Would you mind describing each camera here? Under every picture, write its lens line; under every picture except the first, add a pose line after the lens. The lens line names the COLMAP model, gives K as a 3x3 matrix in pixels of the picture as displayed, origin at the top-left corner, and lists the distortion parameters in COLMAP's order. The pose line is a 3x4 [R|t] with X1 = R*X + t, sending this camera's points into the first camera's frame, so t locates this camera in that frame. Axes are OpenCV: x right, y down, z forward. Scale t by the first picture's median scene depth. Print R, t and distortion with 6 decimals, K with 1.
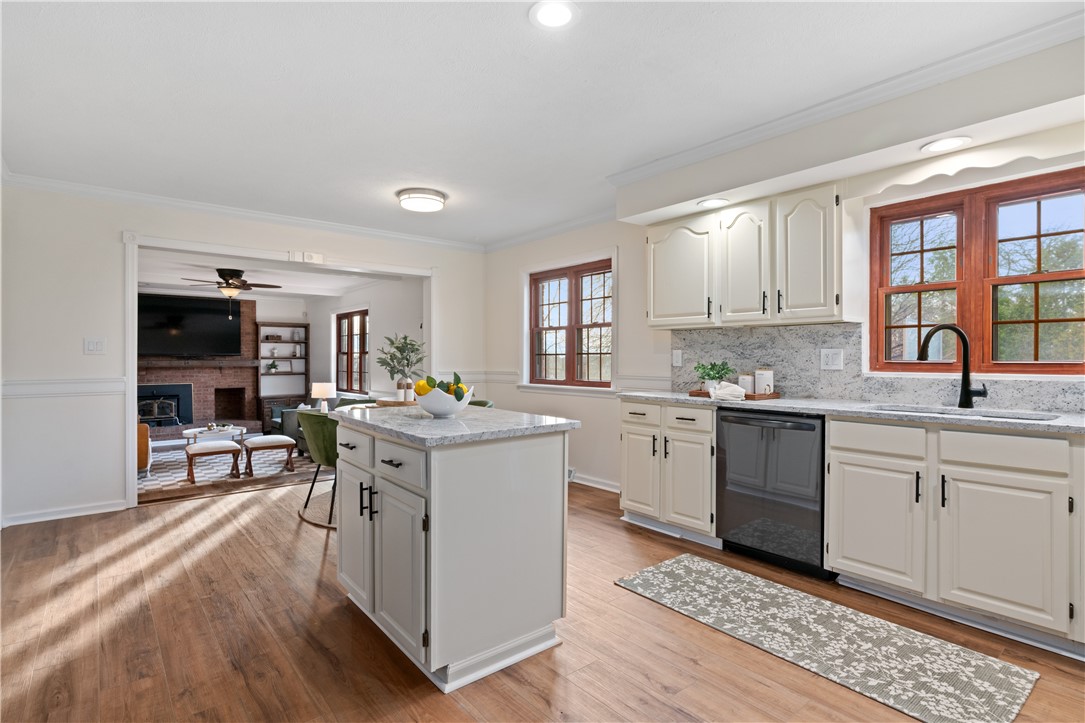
lens RADIAL K [[542.4, 0, 541.5], [0, 542.4, 360.2], [0, 0, 1]] dist [0.002255, 0.000707]
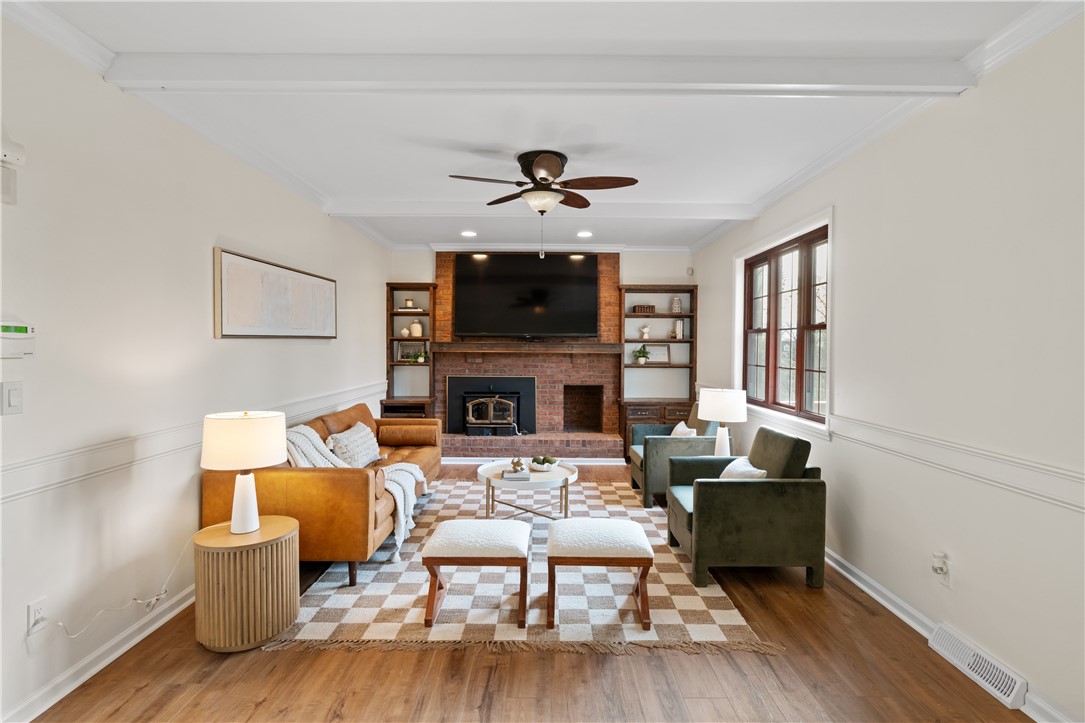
lens RADIAL K [[542.4, 0, 540.2], [0, 542.4, 359.7], [0, 0, 1]] dist [0.002255, 0.000707]
pose [[0.772658, 0.021938, -0.634444, -0.179380], [-0.008948, 0.999680, 0.023670, 0.003896], [0.634760, -0.012612, 0.772607, 0.425906]]
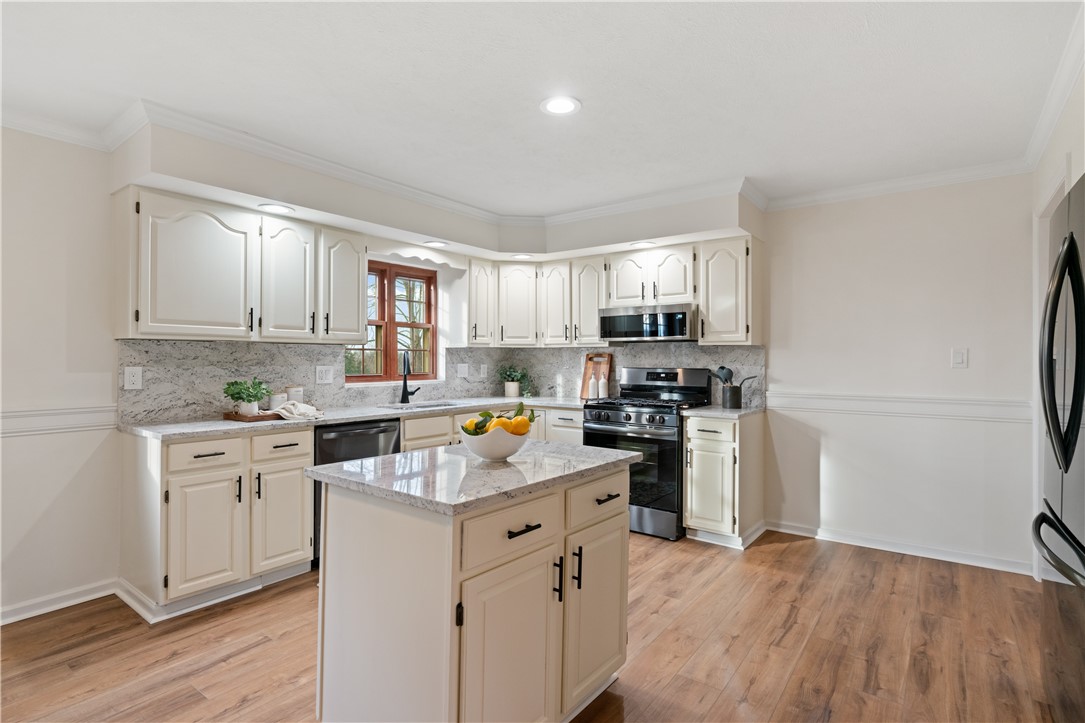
lens RADIAL K [[542.4, 0, 543.7], [0, 542.4, 359.6], [0, 0, 1]] dist [0.002255, 0.000707]
pose [[-0.228654, -0.003229, 0.973502, -1.201979], [0.002660, 0.999989, 0.003941, -0.062539], [-0.973504, 0.003491, -0.228642, 1.343406]]
